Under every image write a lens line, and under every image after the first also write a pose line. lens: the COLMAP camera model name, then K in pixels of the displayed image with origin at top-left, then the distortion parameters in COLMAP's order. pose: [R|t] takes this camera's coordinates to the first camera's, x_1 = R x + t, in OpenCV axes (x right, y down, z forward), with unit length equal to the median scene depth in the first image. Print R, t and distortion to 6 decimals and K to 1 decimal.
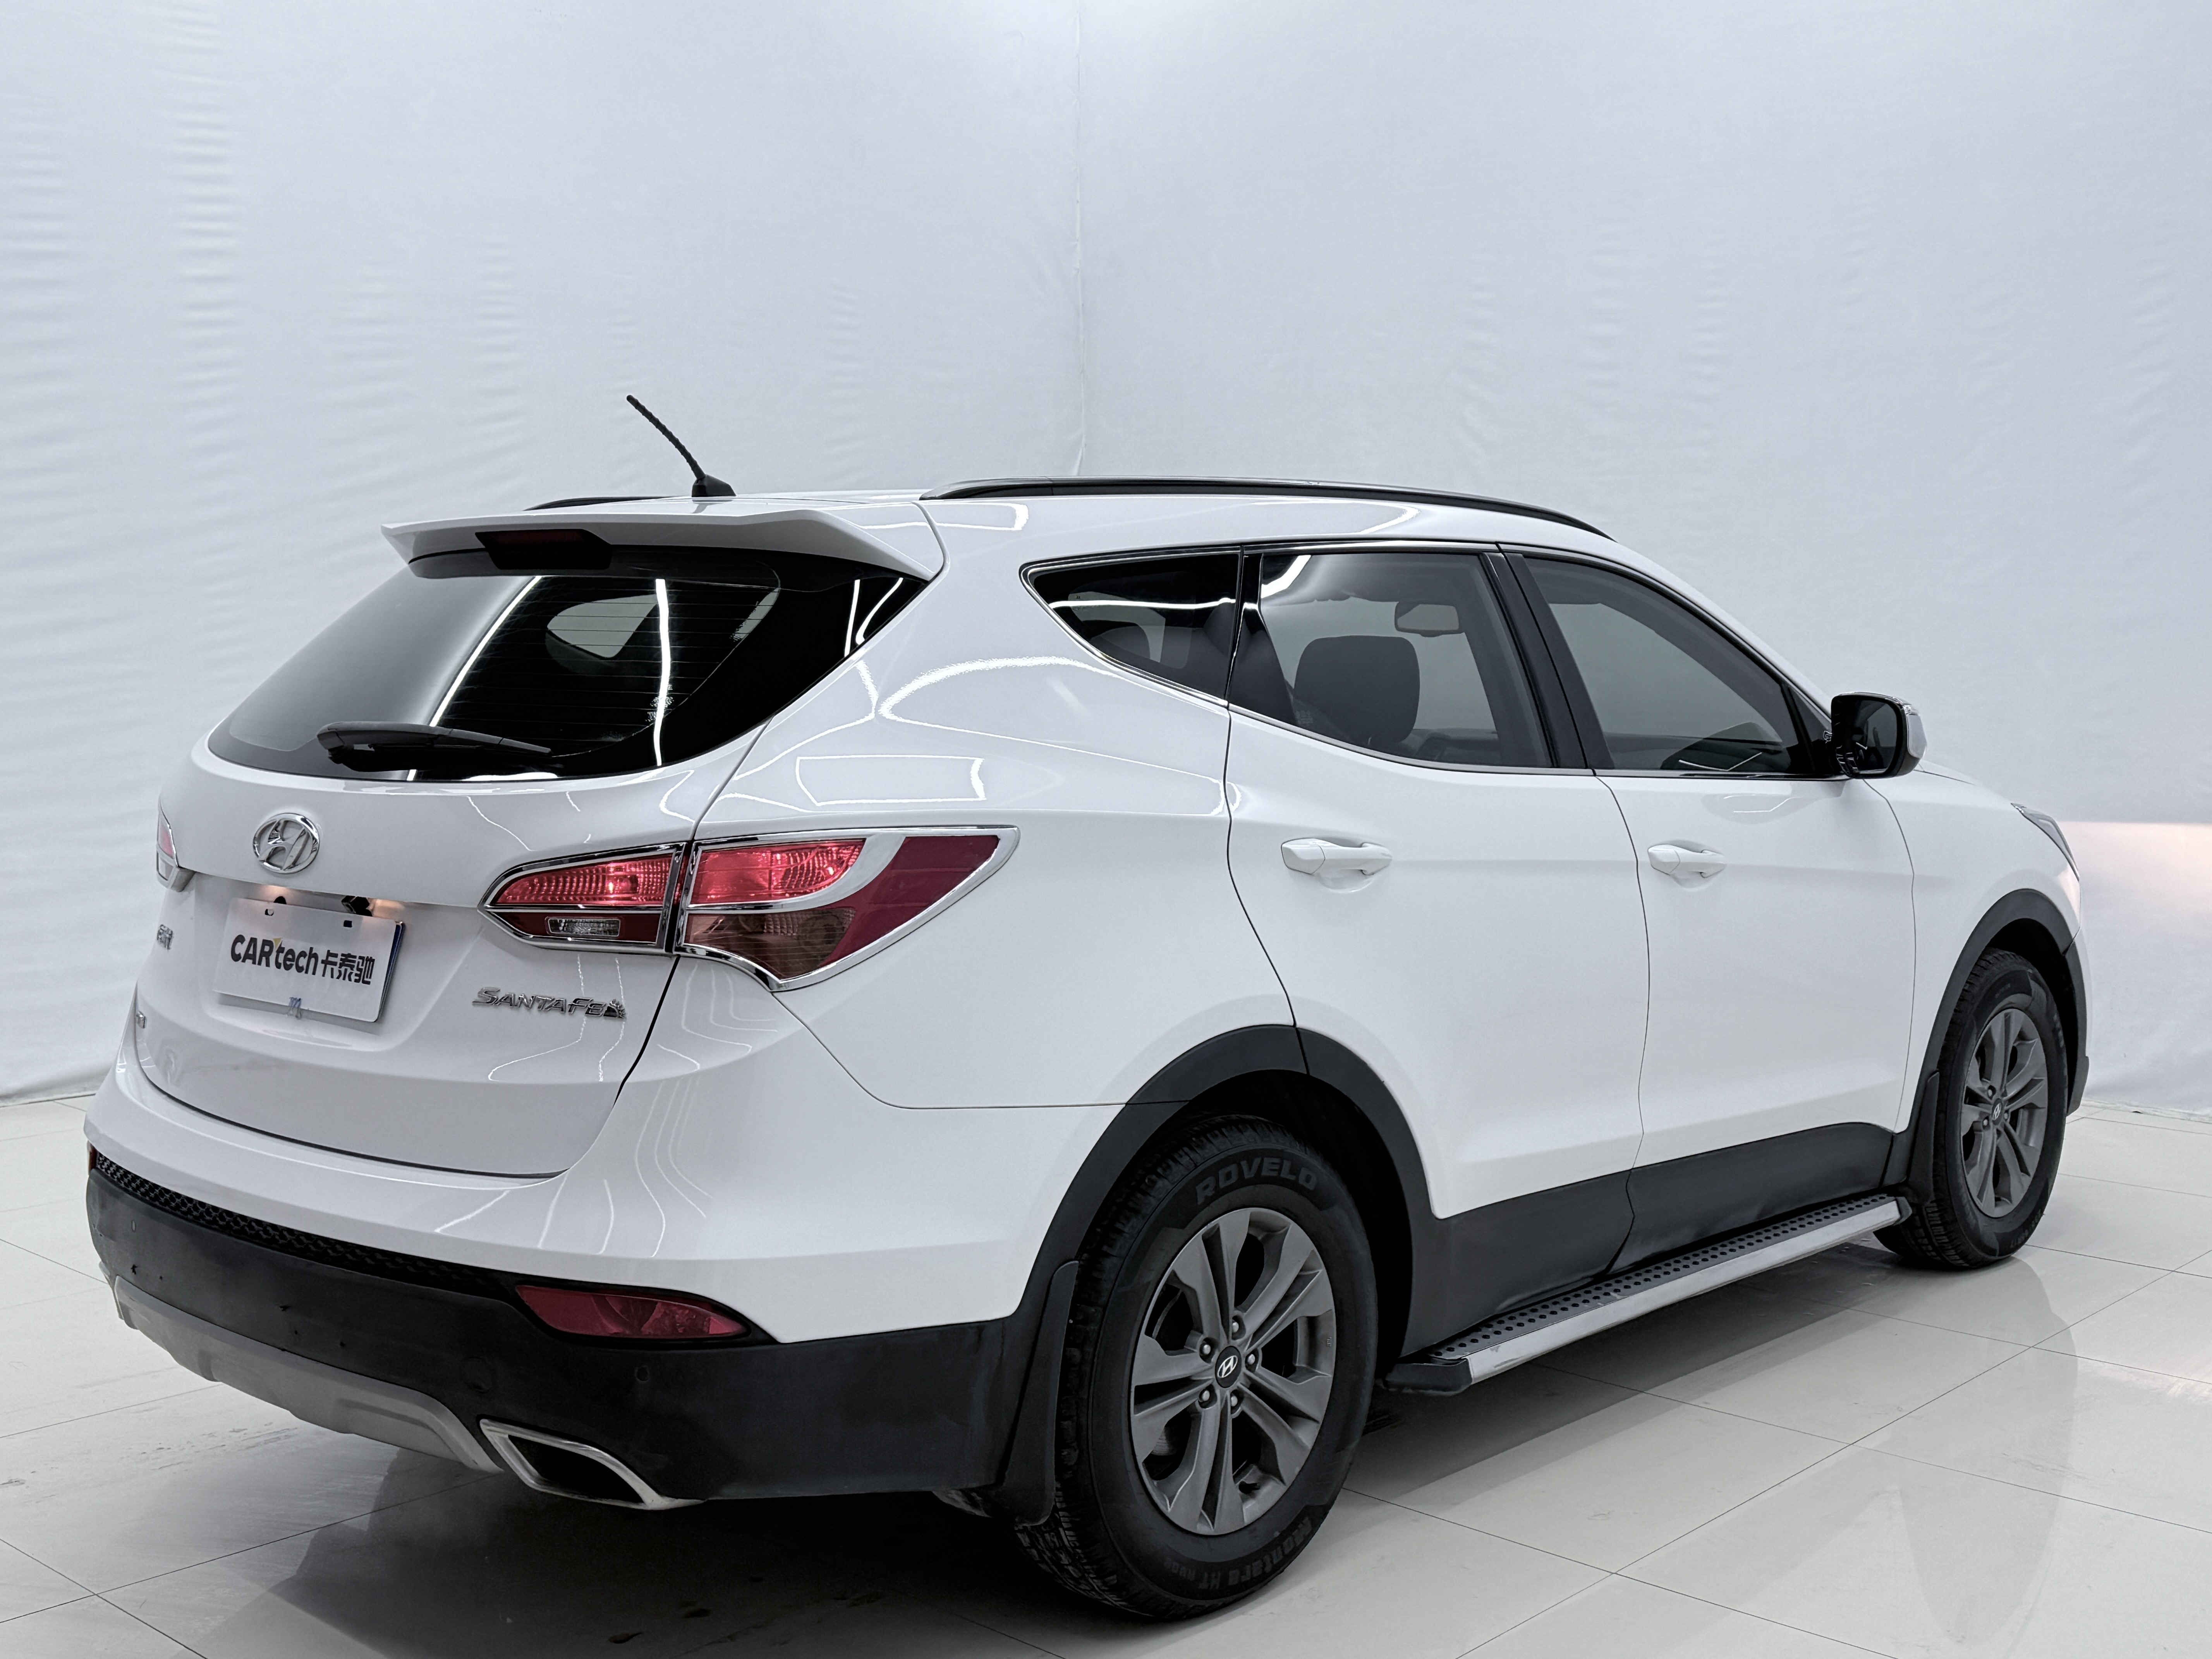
lens RADIAL K [[2428.6, 0, 1123.6], [0, 2428.6, 831.6], [0, 0, 1]] dist [0.056093, 0.000000]
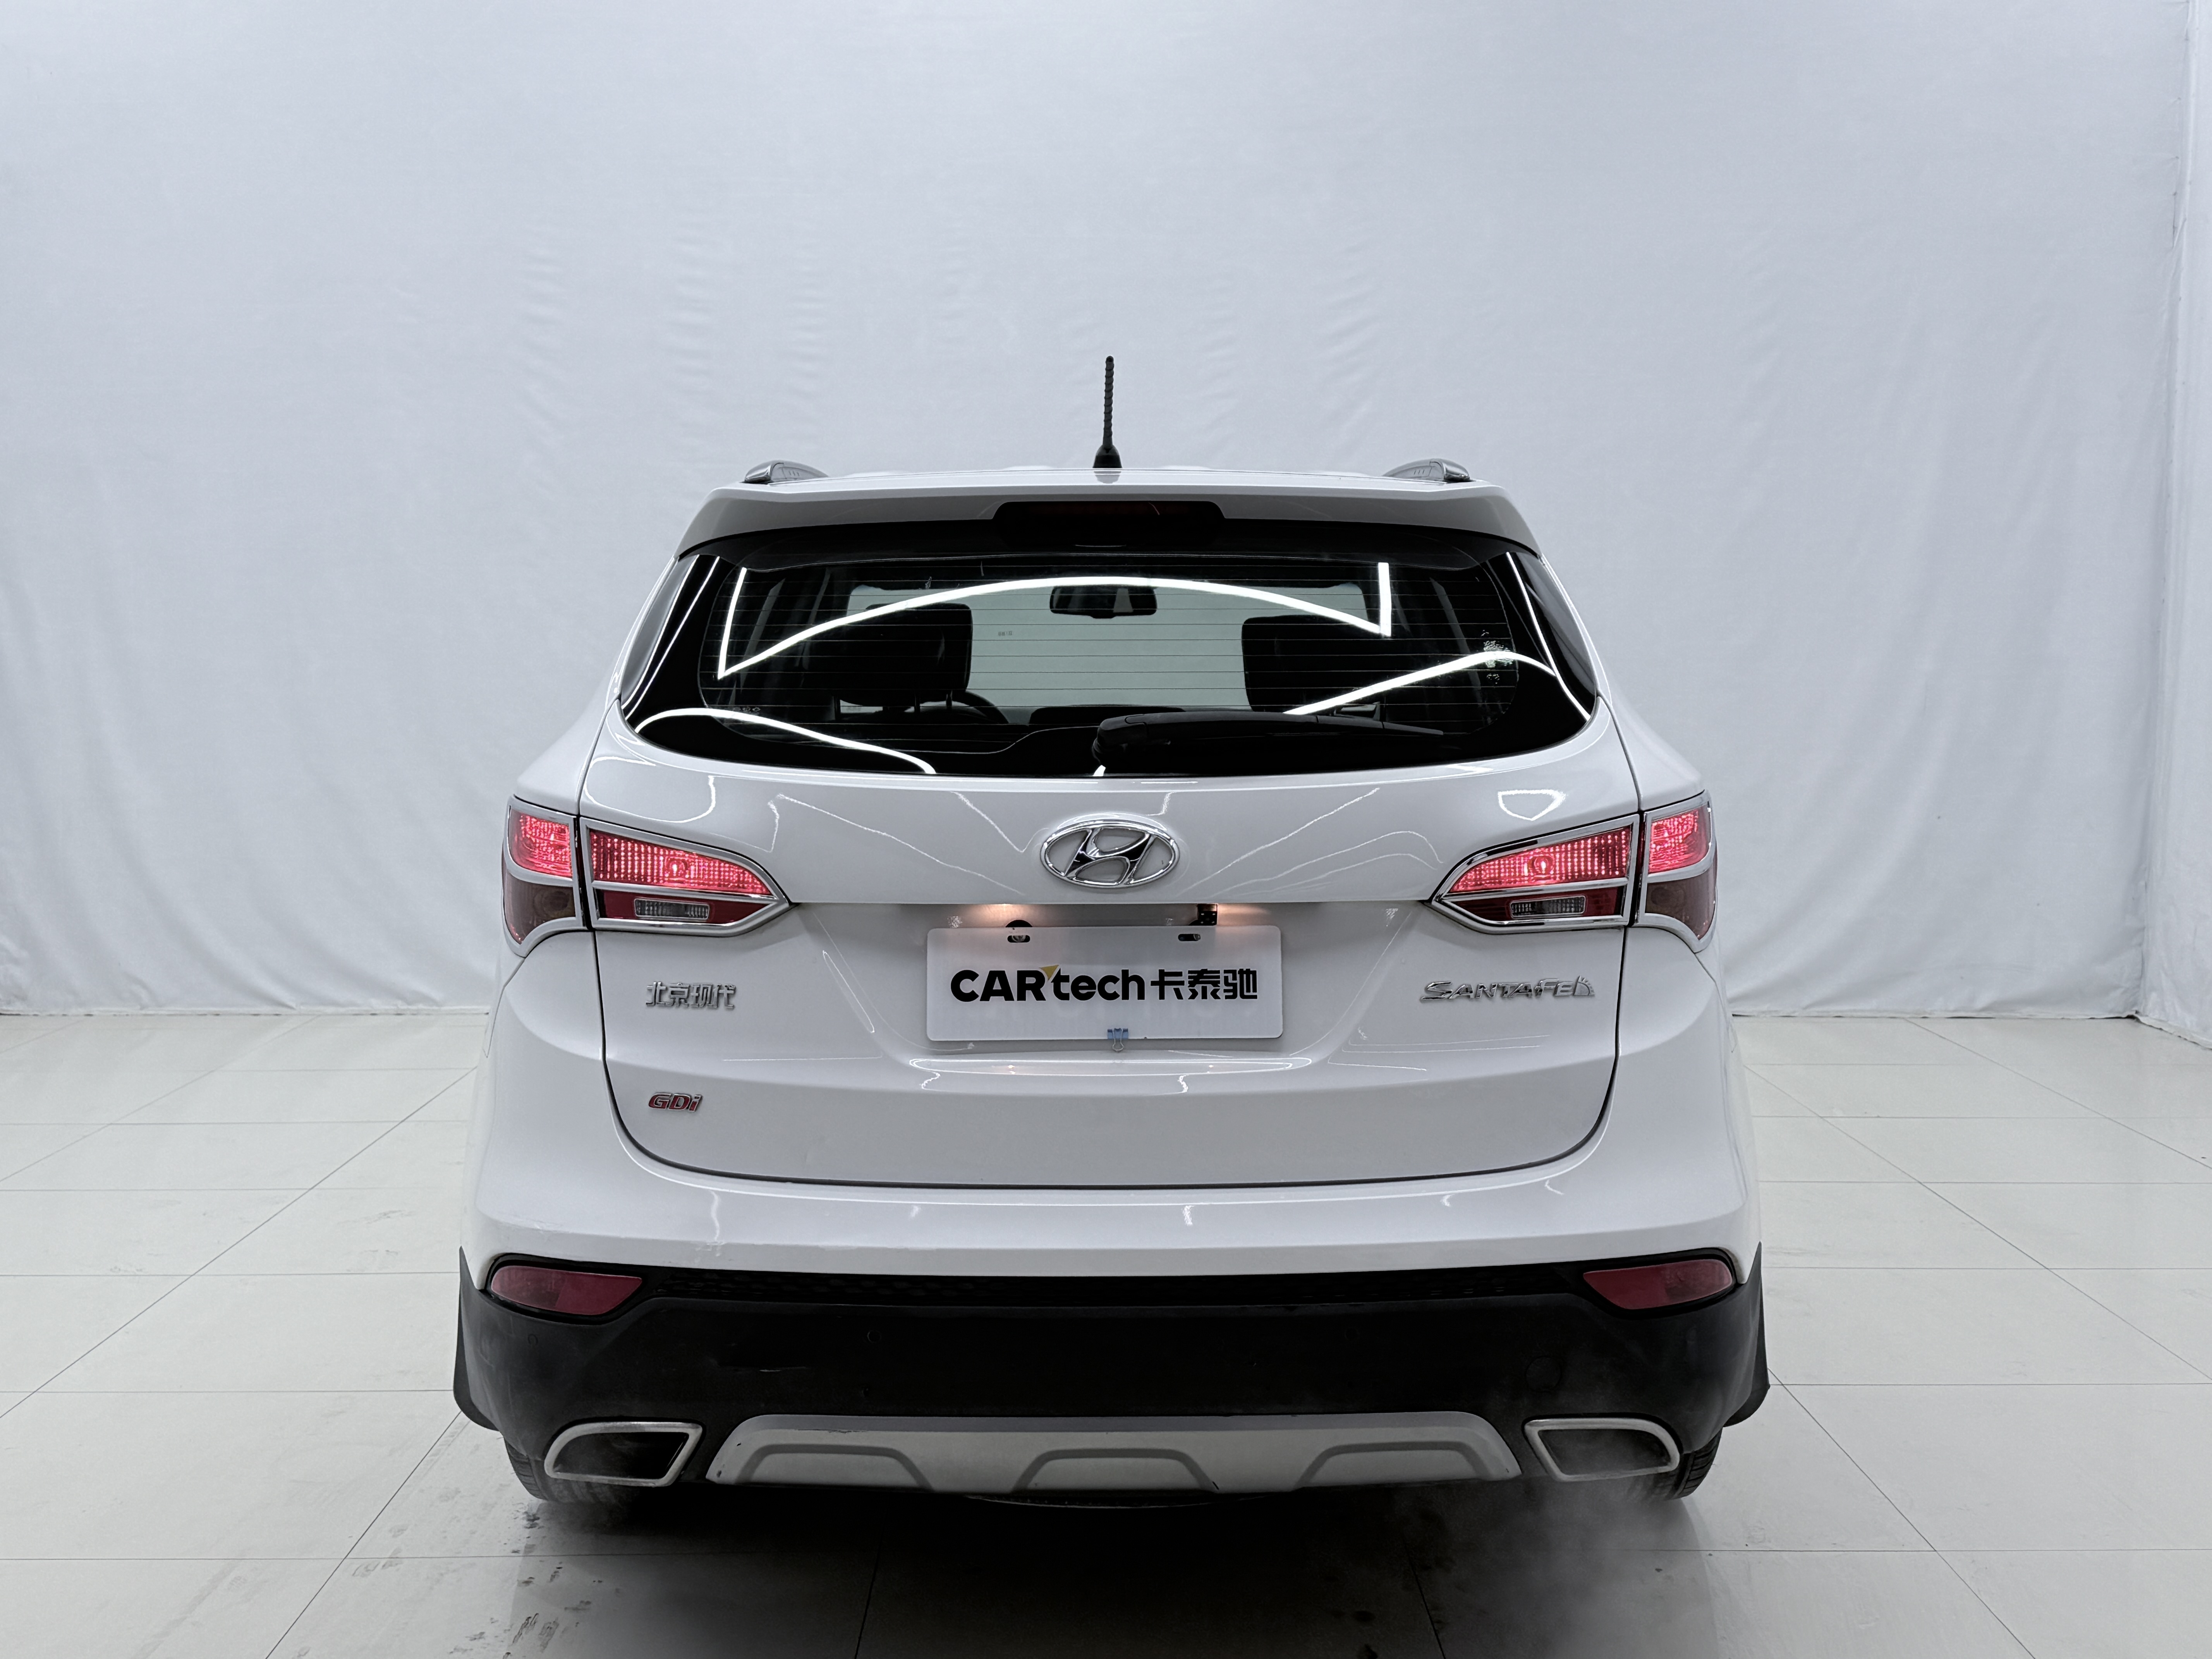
lens RADIAL K [[2428.6, 0, 1119.5], [0, 2428.6, 835.6], [0, 0, 1]] dist [0.056093, 0.000000]
pose [[0.734264, -0.063596, 0.675878, -0.915360], [0.059988, 0.997786, 0.028716, -0.026008], [-0.676208, 0.019460, 0.736454, 0.351211]]
